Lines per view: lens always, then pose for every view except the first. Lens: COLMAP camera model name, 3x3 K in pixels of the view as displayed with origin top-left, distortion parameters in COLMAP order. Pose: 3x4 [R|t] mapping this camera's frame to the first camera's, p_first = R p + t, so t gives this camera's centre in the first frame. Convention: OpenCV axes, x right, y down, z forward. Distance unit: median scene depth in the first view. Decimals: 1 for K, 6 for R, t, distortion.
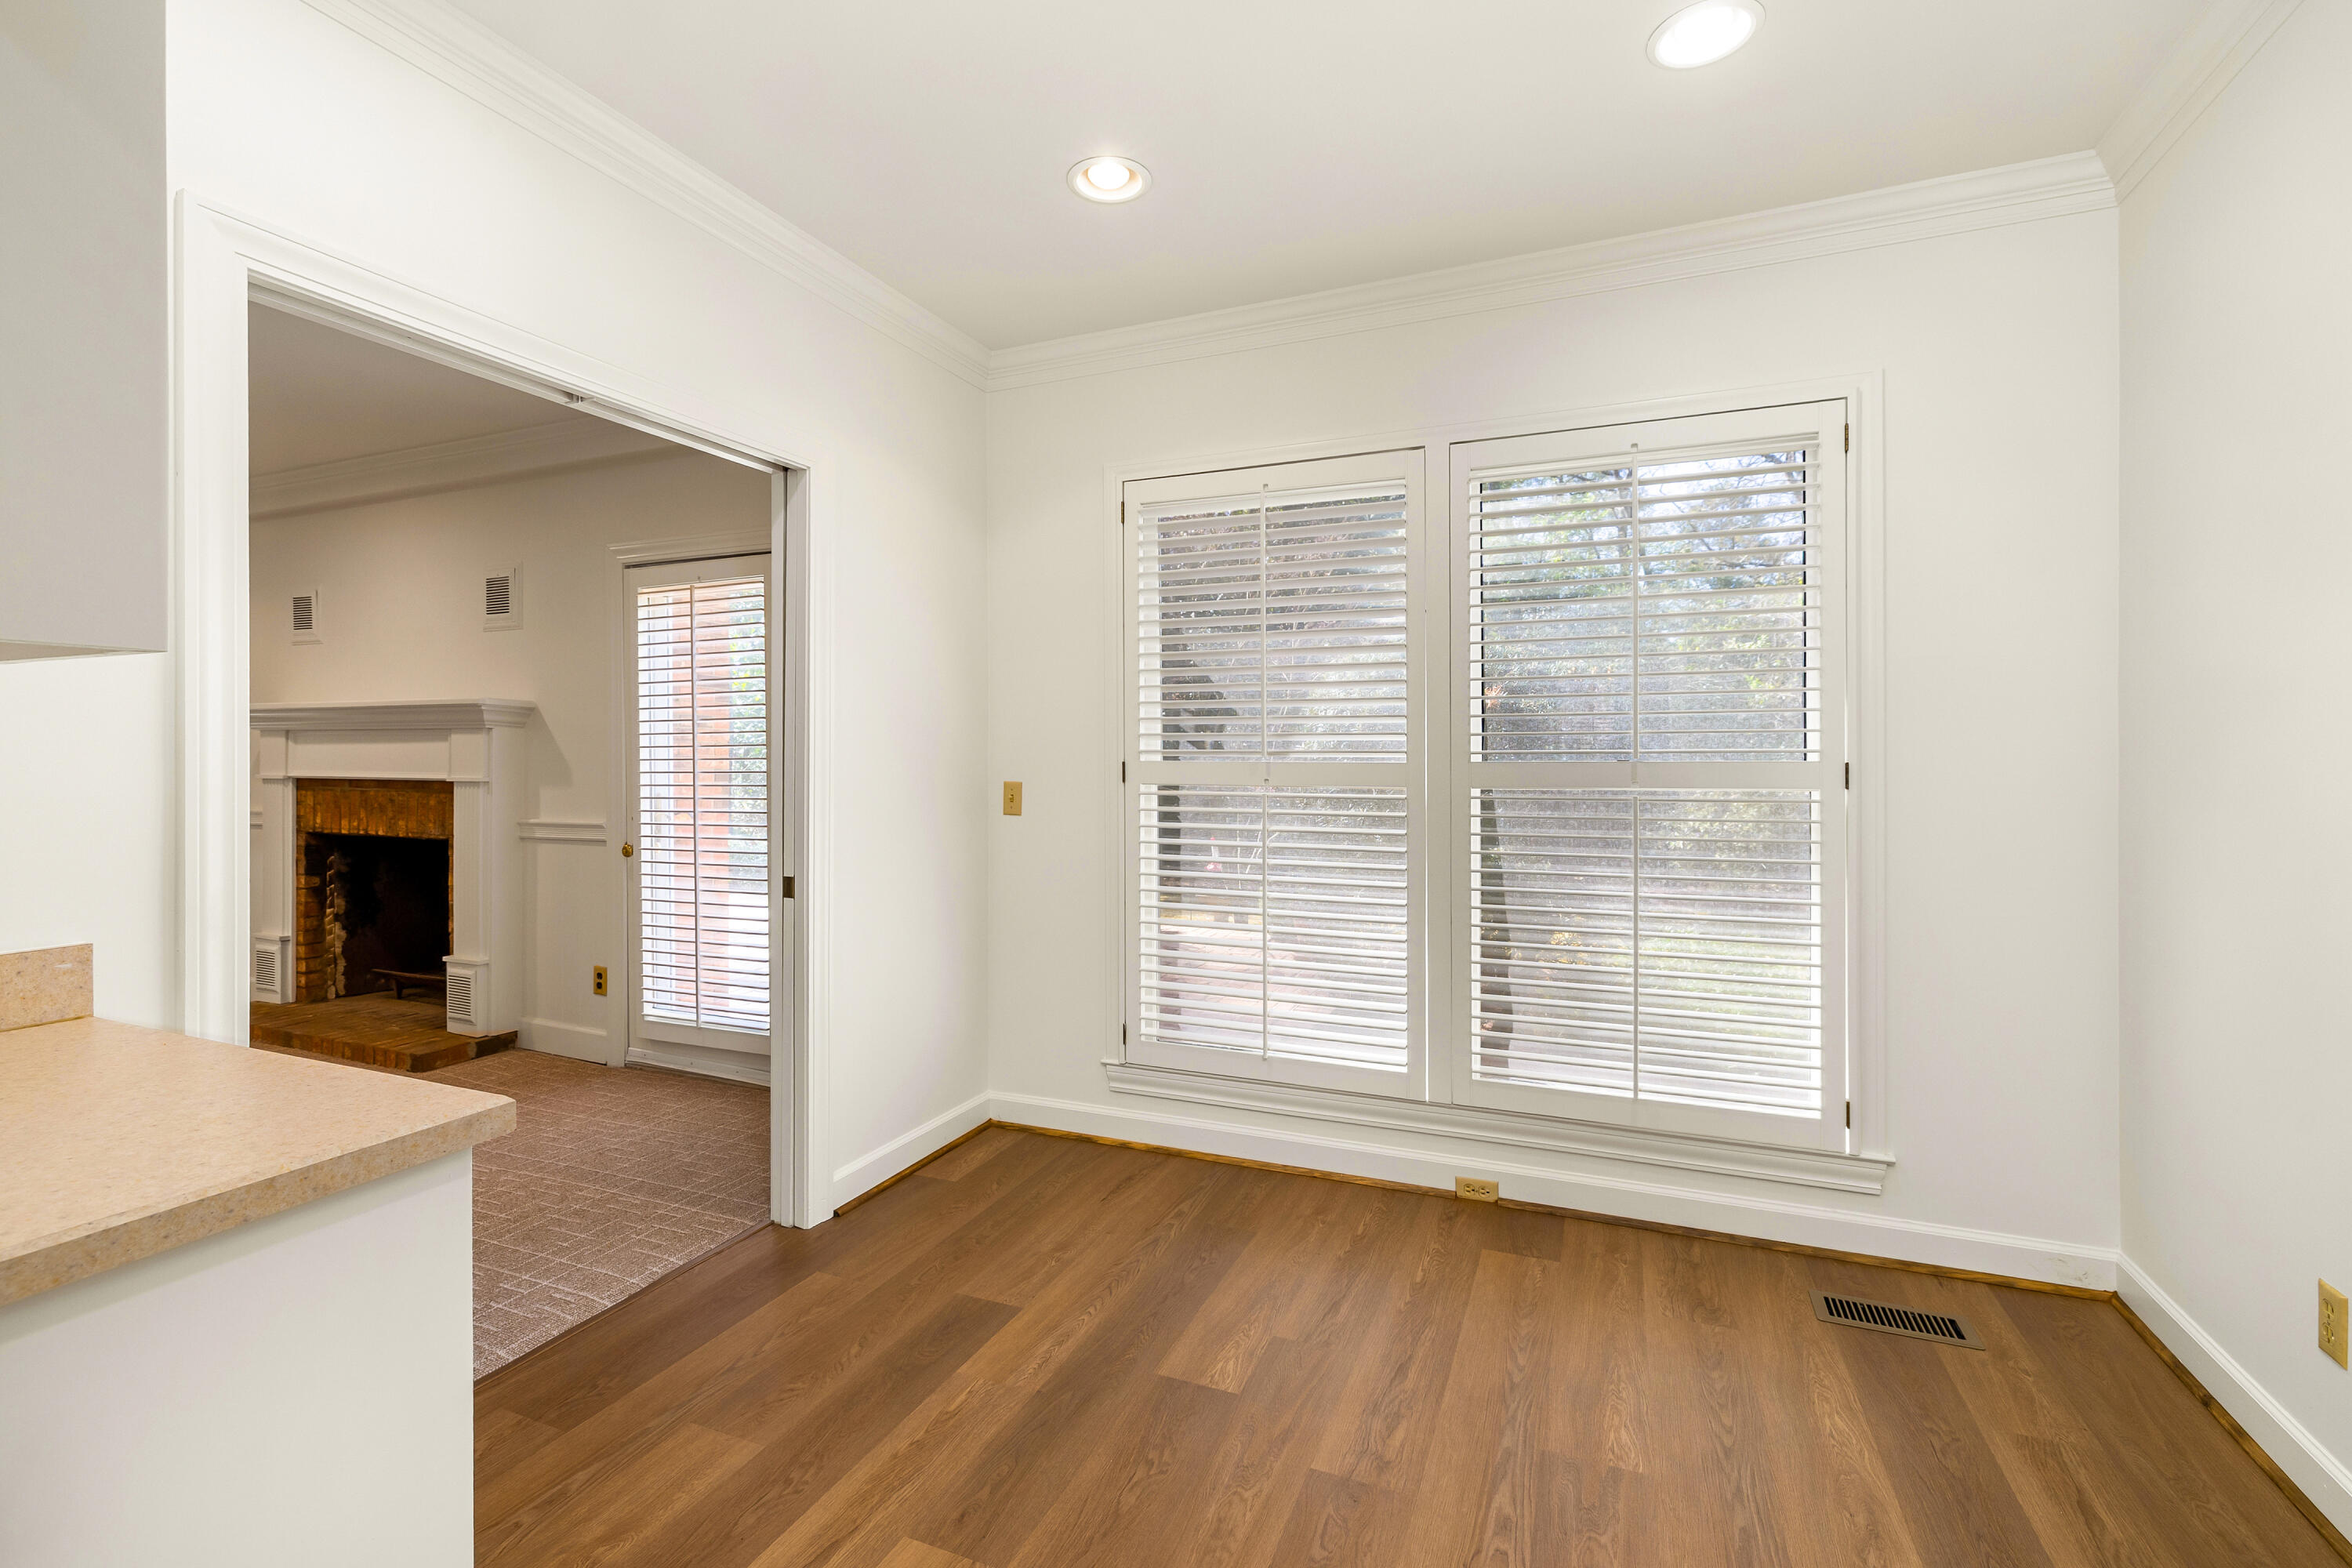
lens RADIAL K [[1061.1, 0, 1118.6], [0, 1061.1, 761.1], [0, 0, 1]] dist [0.003382, -0.000679]
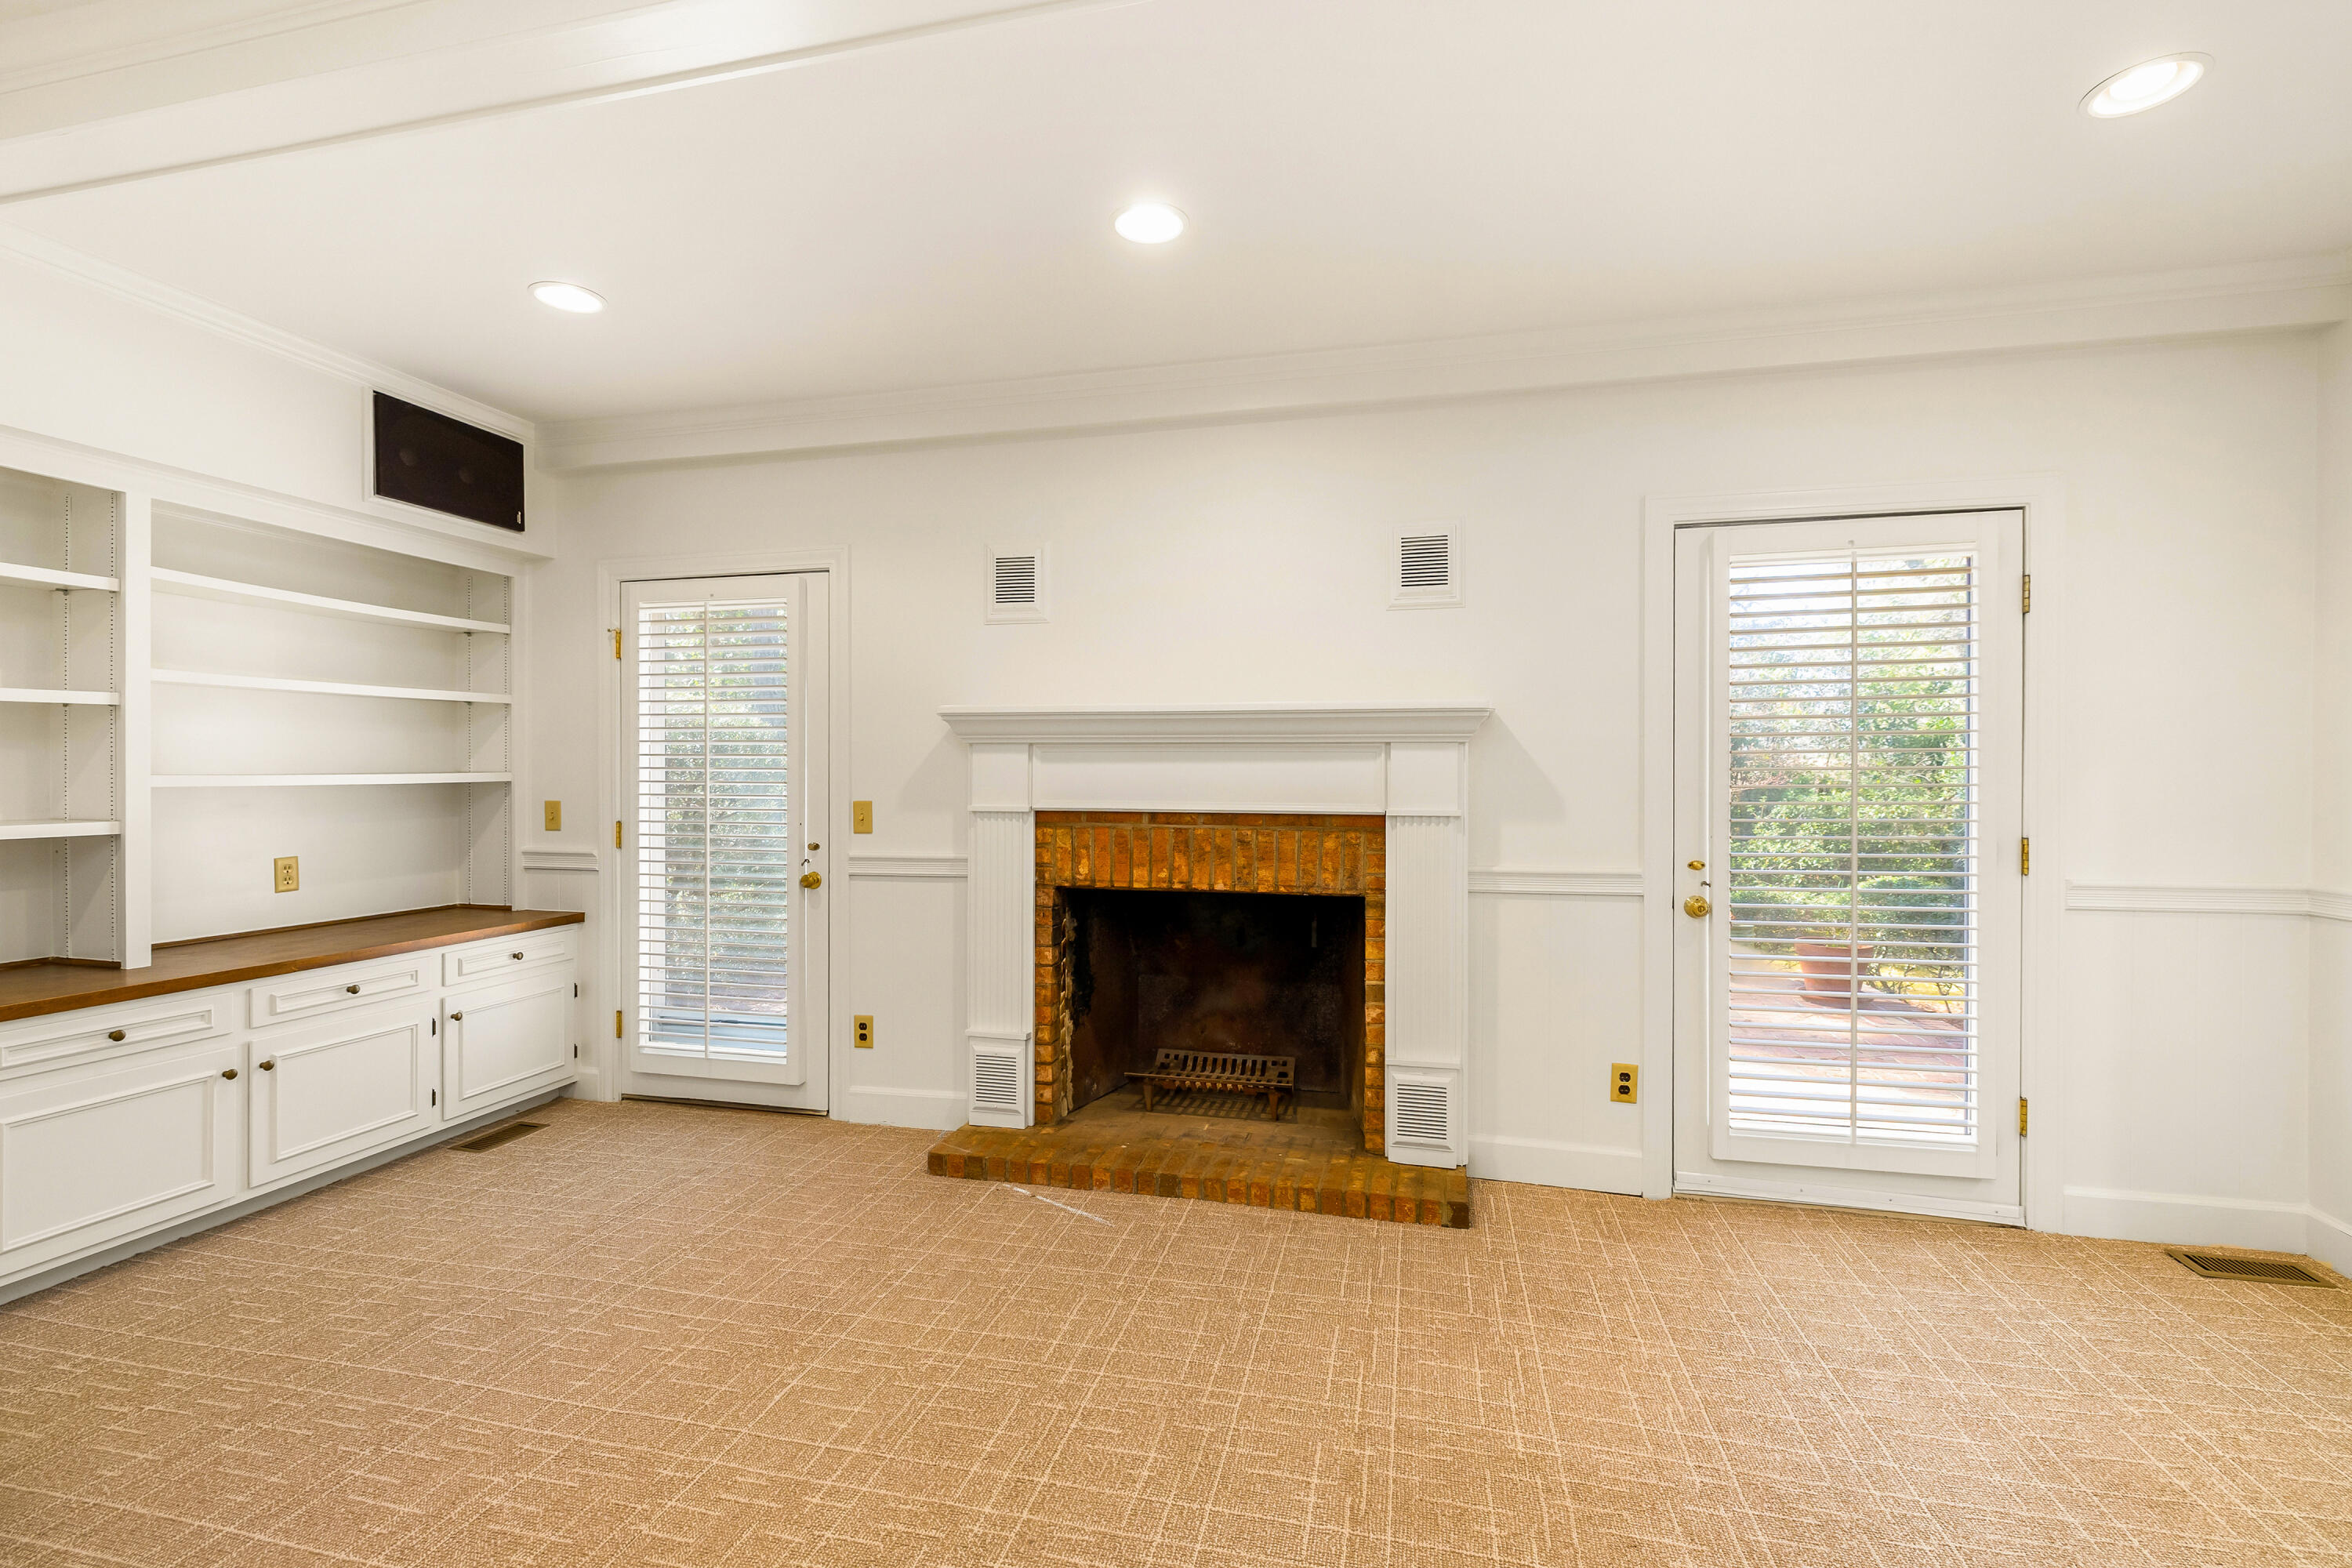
lens RADIAL K [[1061.1, 0, 1166.6], [0, 1061.1, 783.5], [0, 0, 1]] dist [0.003382, -0.000679]
pose [[0.983913, -0.000218, 0.178648, -0.887185], [-0.000488, 0.999992, 0.003906, -0.005478], [-0.178647, -0.003930, 0.983905, 0.309620]]
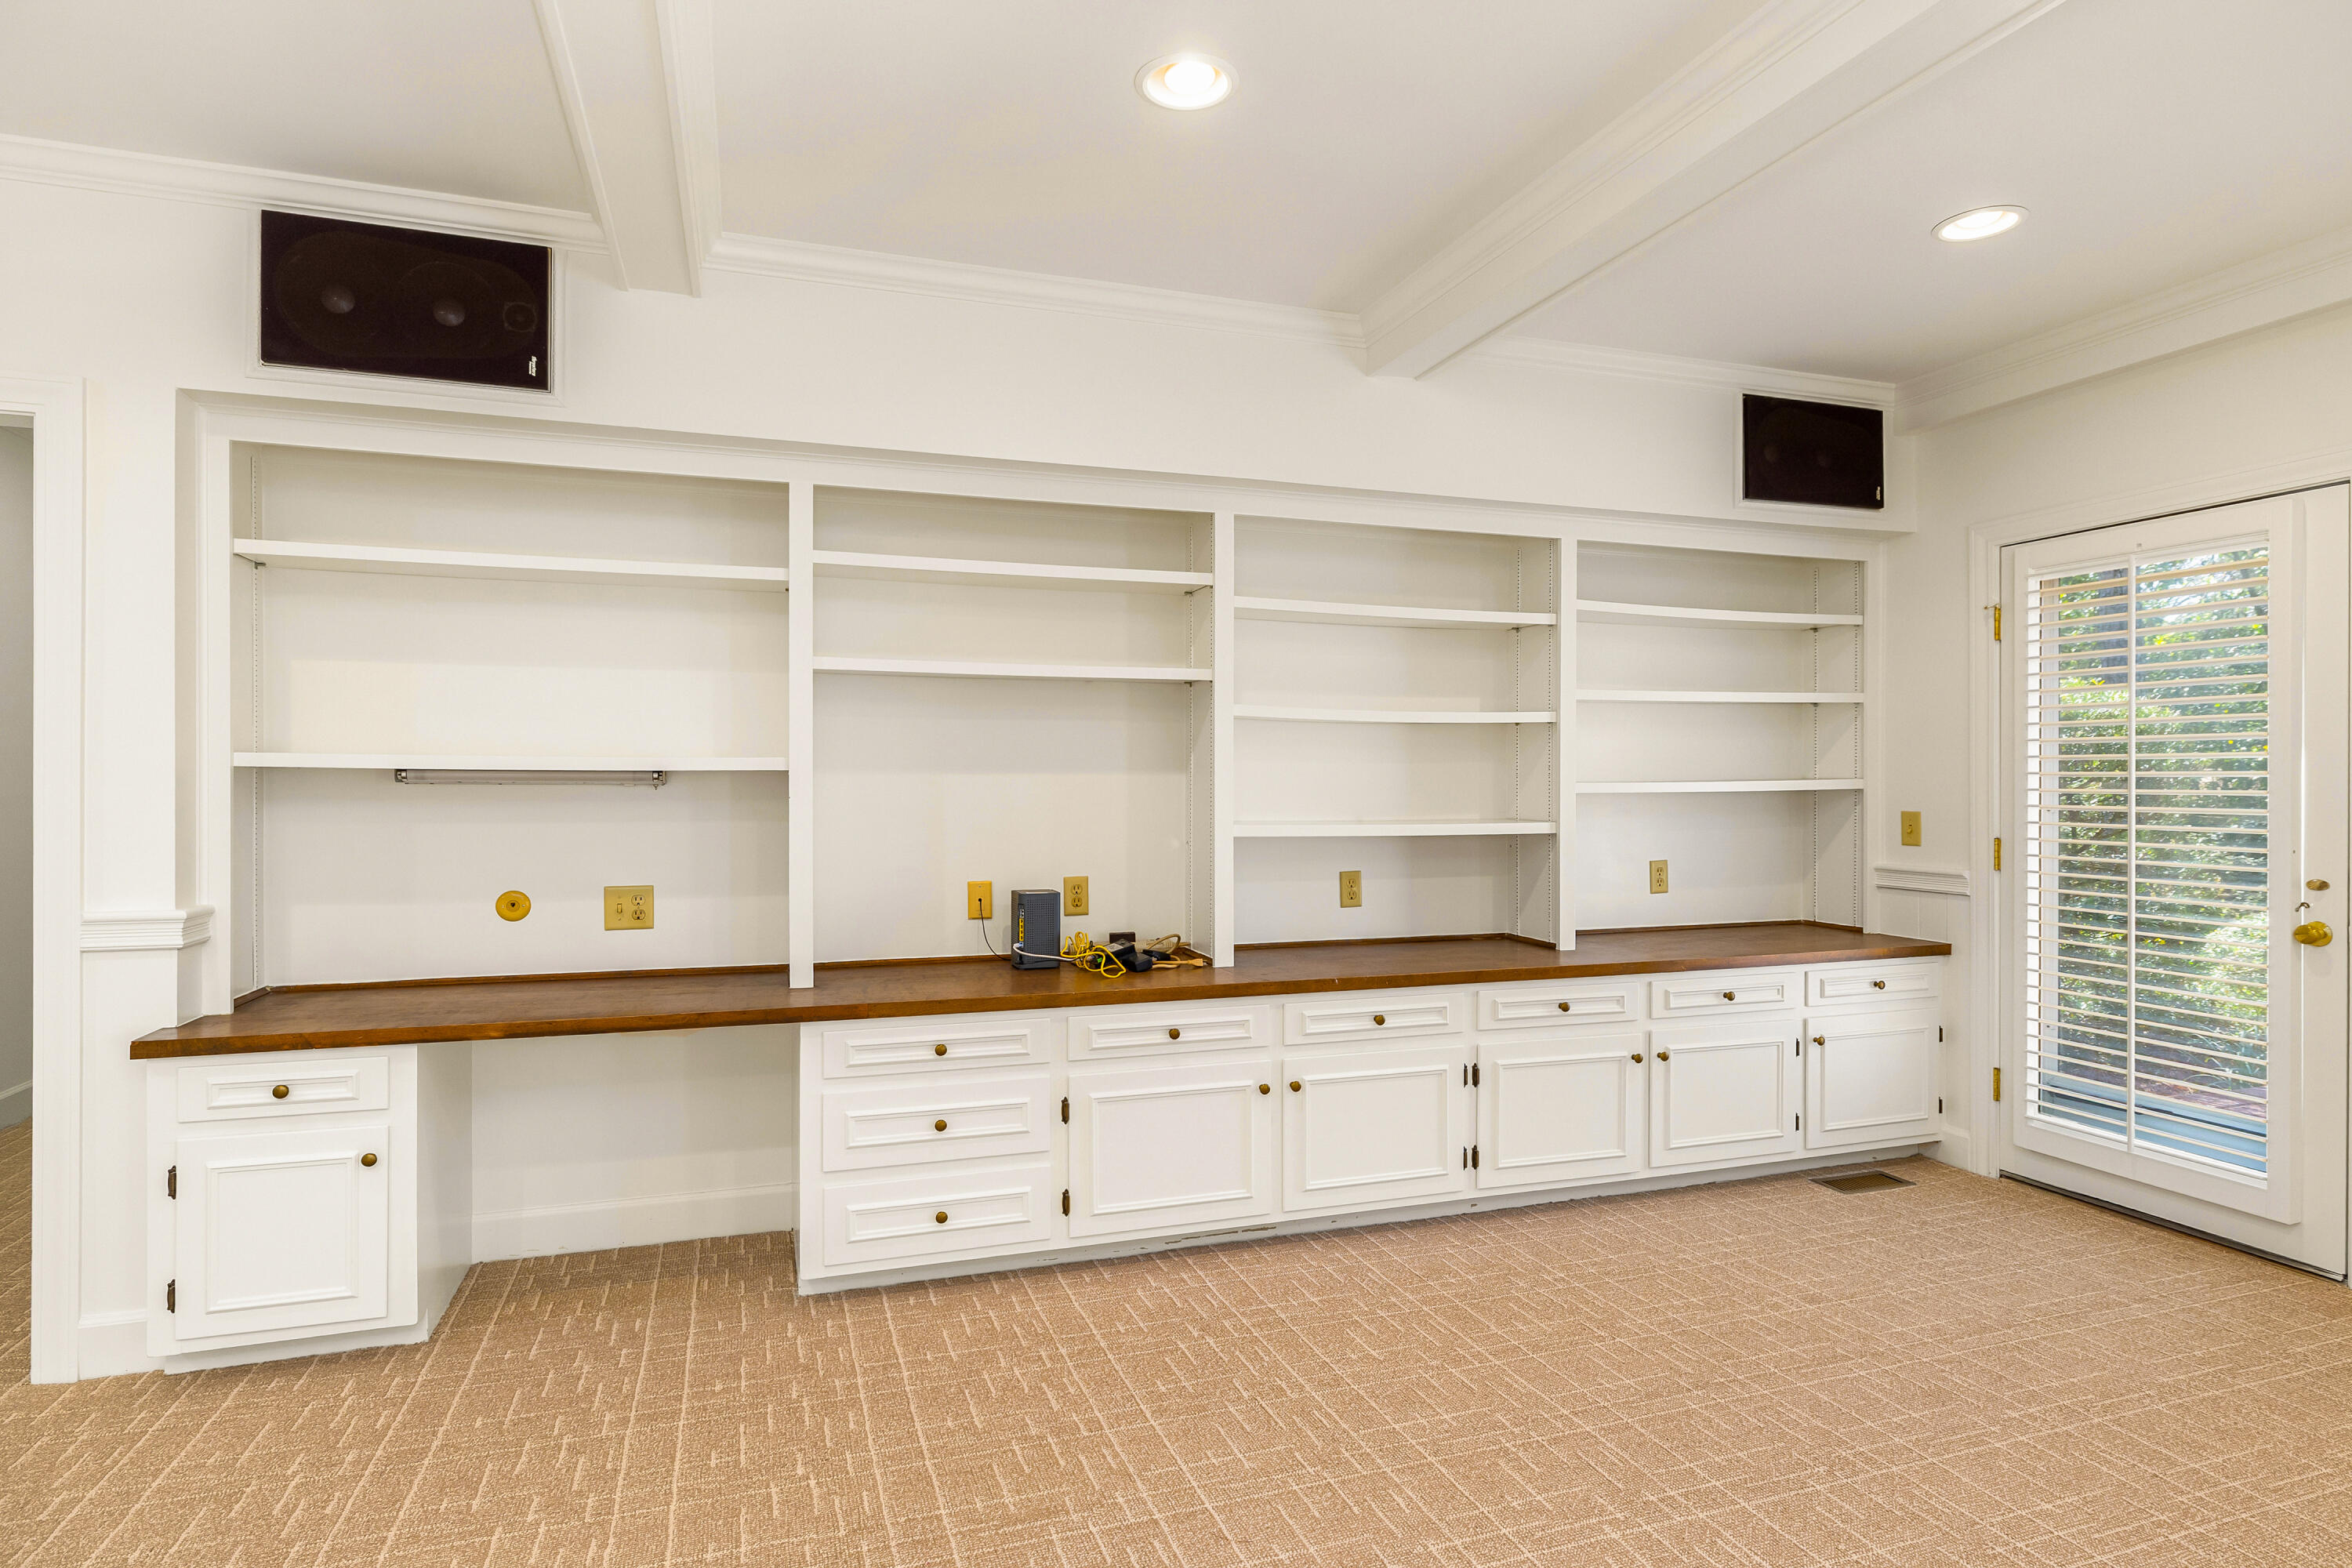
lens RADIAL K [[1235.6, 0, 1158.5], [0, 1235.6, 785.7], [0, 0, 1]] dist [-0.001384, 0.000451]
pose [[0.674277, 0.001521, -0.738477, -0.940541], [-0.001045, 0.999999, 0.001105, -0.006264], [0.738477, 0.000027, 0.674278, 0.265325]]
